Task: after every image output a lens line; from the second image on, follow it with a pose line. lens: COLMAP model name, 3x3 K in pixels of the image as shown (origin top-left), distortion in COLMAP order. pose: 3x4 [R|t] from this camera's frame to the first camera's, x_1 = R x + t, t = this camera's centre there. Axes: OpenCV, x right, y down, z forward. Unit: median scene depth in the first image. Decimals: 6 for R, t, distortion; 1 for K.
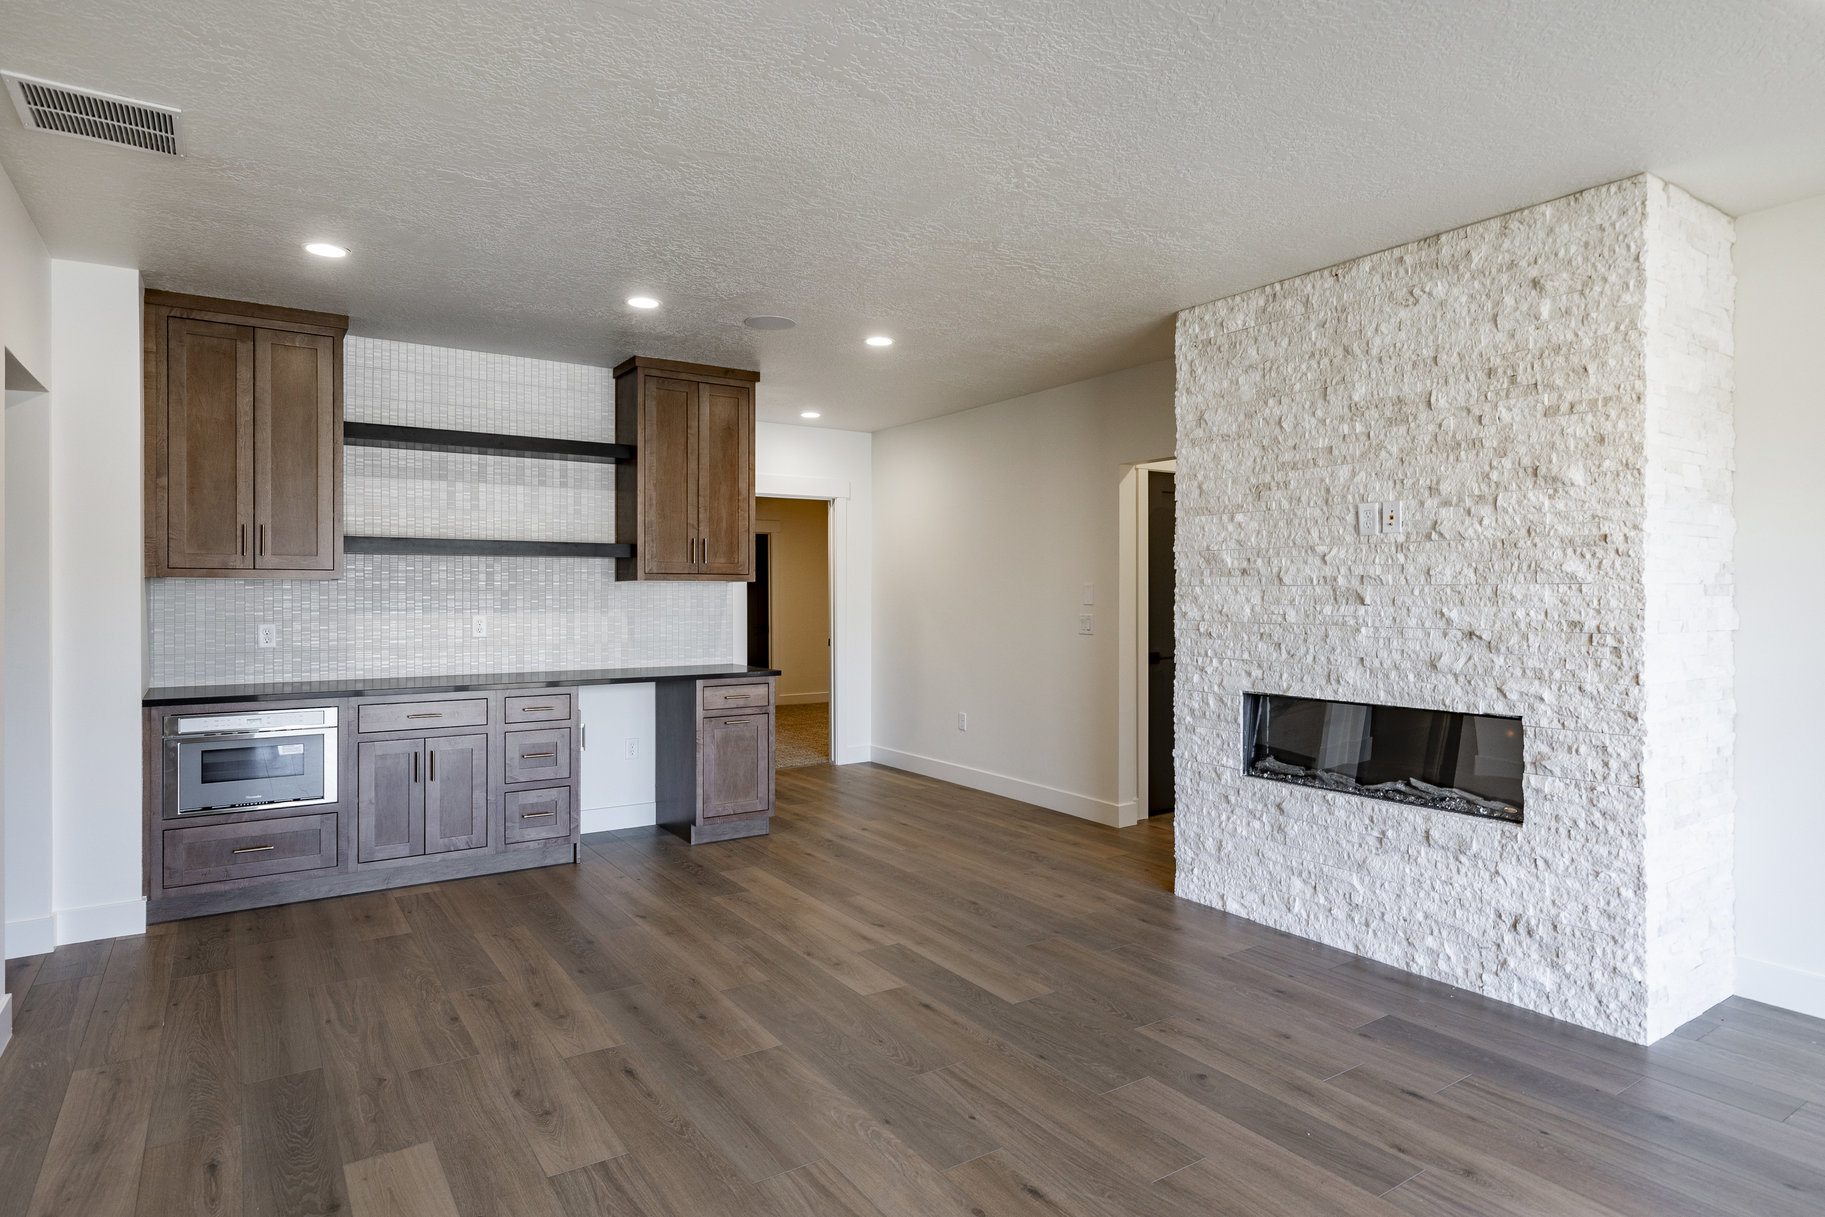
lens RADIAL K [[995.7, 0, 914.0], [0, 995.7, 602.4], [0, 0, 1]] dist [0.004456, -0.001883]
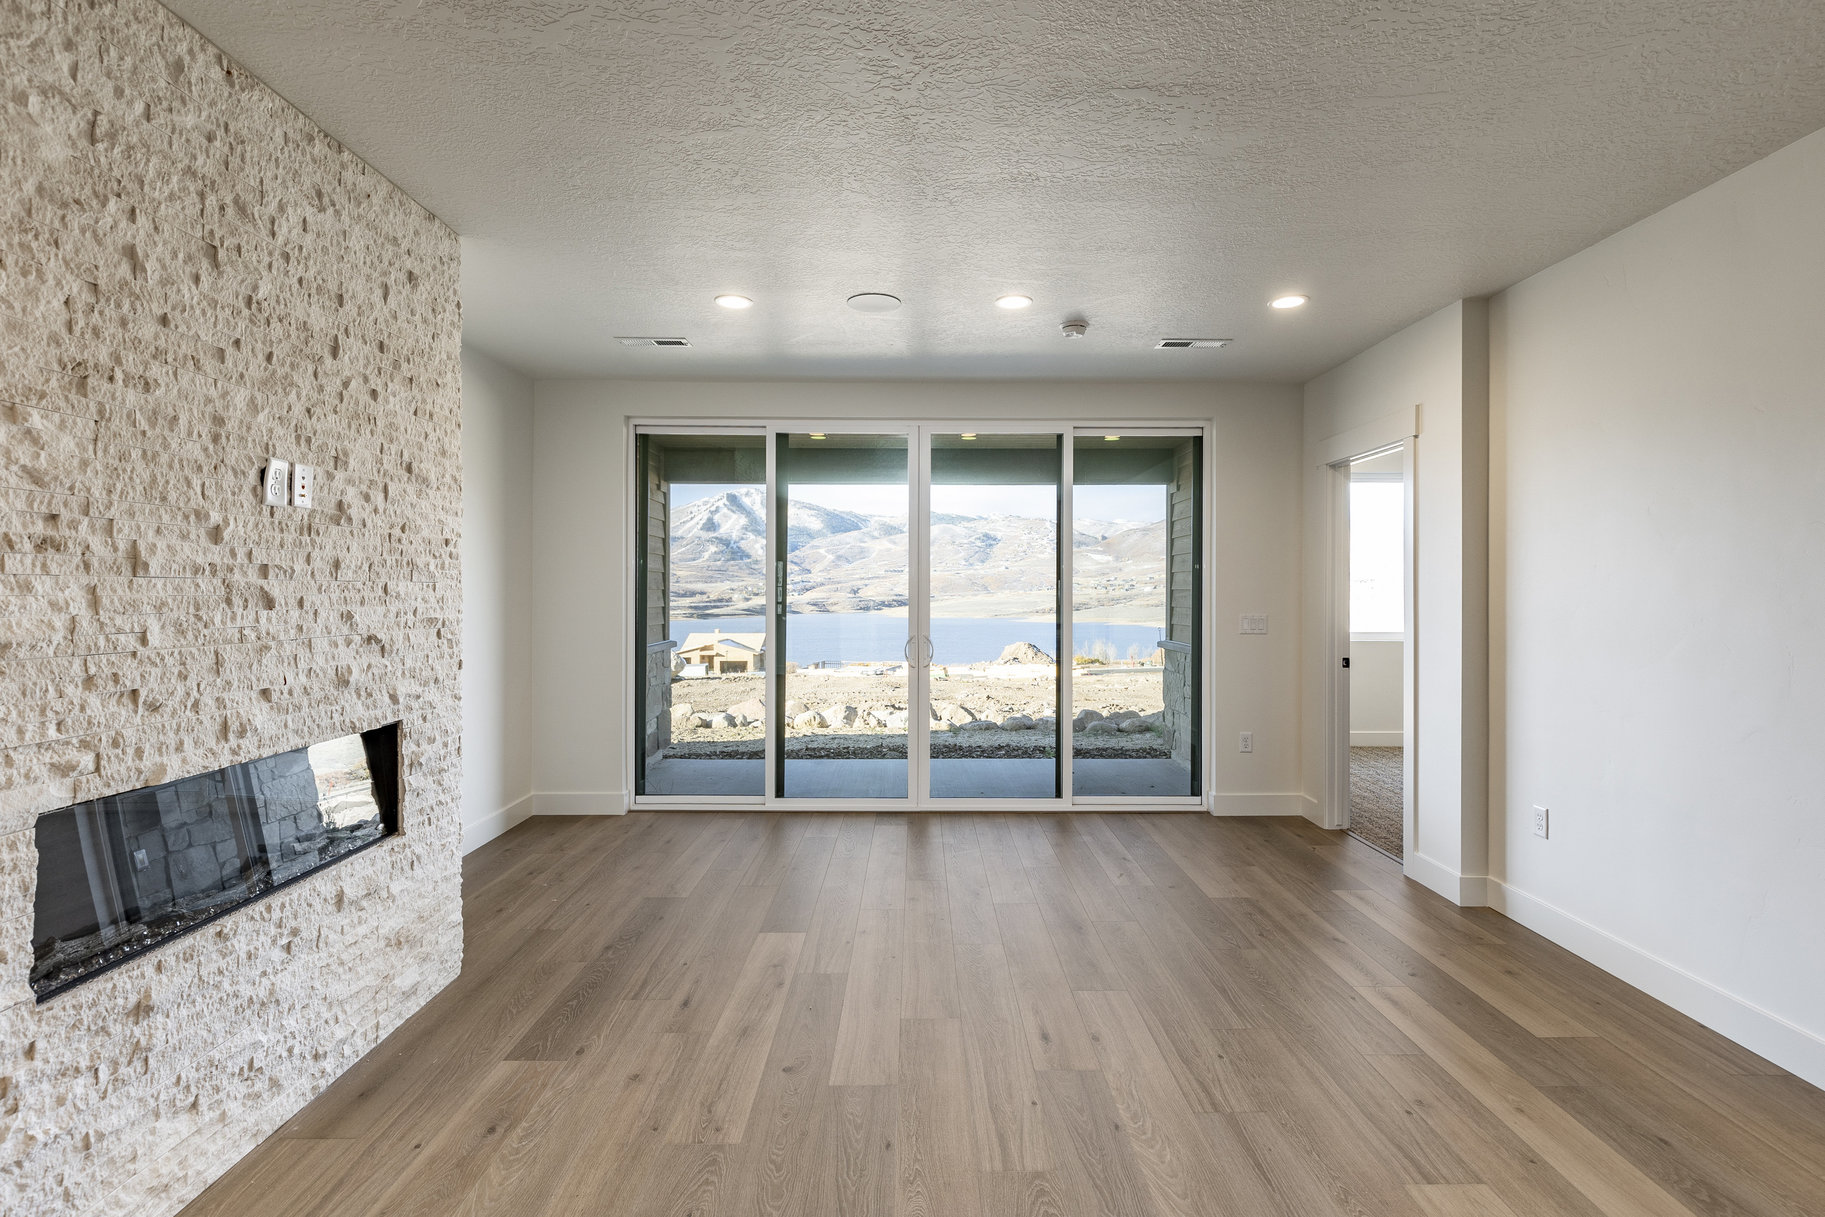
lens RADIAL K [[857.1, 0, 916.0], [0, 857.1, 591.5], [0, 0, 1]] dist [0.009003, -0.001255]
pose [[-0.828894, -0.001818, 0.559402, -0.238239], [0.003588, 0.999957, 0.008567, -0.013180], [-0.559394, 0.009108, -0.828852, 1.278886]]
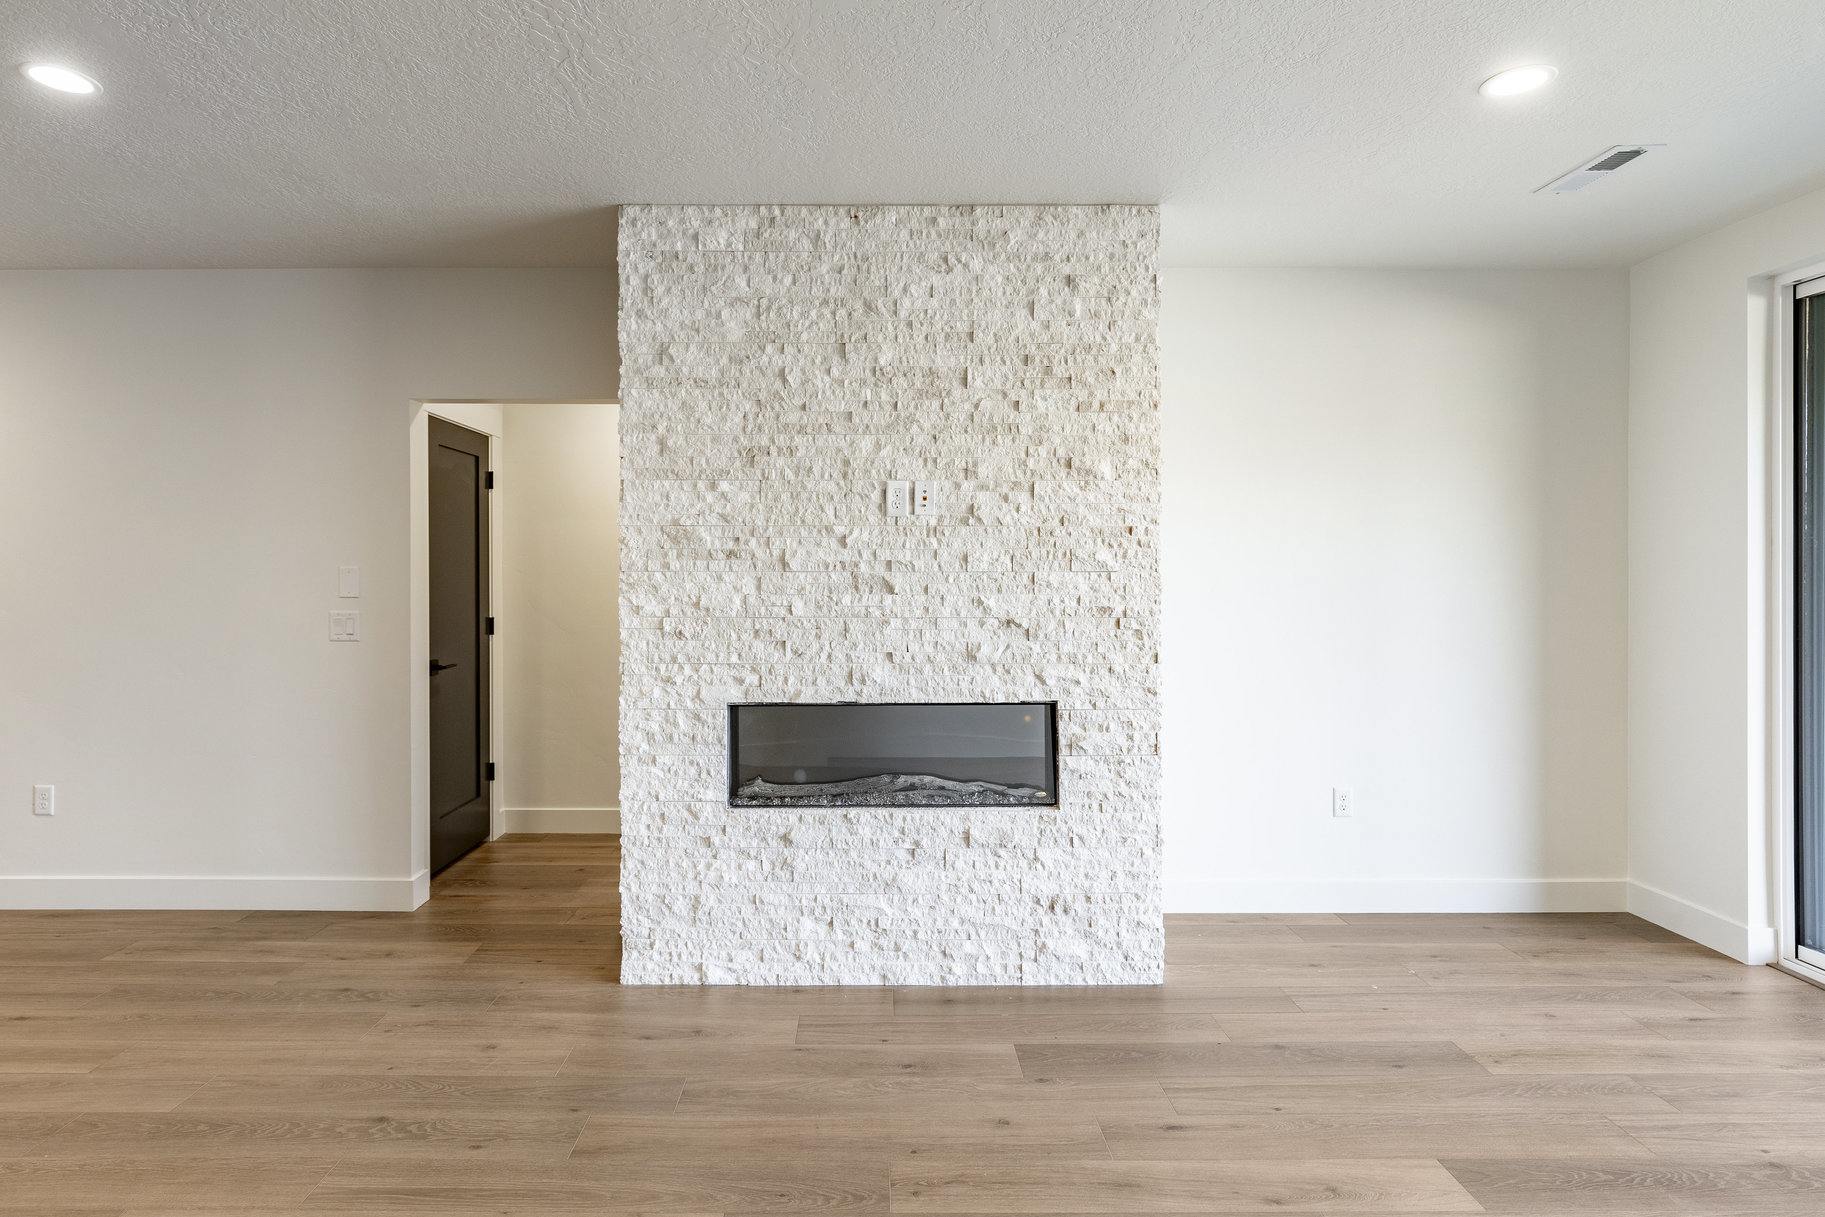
lens RADIAL K [[995.7, 0, 867.5], [0, 995.7, 576.1], [0, 0, 1]] dist [0.004456, -0.001883]
pose [[0.563770, -0.007161, 0.825901, -0.311979], [0.008171, 0.999962, 0.003092, -0.016989], [-0.825891, 0.005005, 0.563807, 0.530606]]
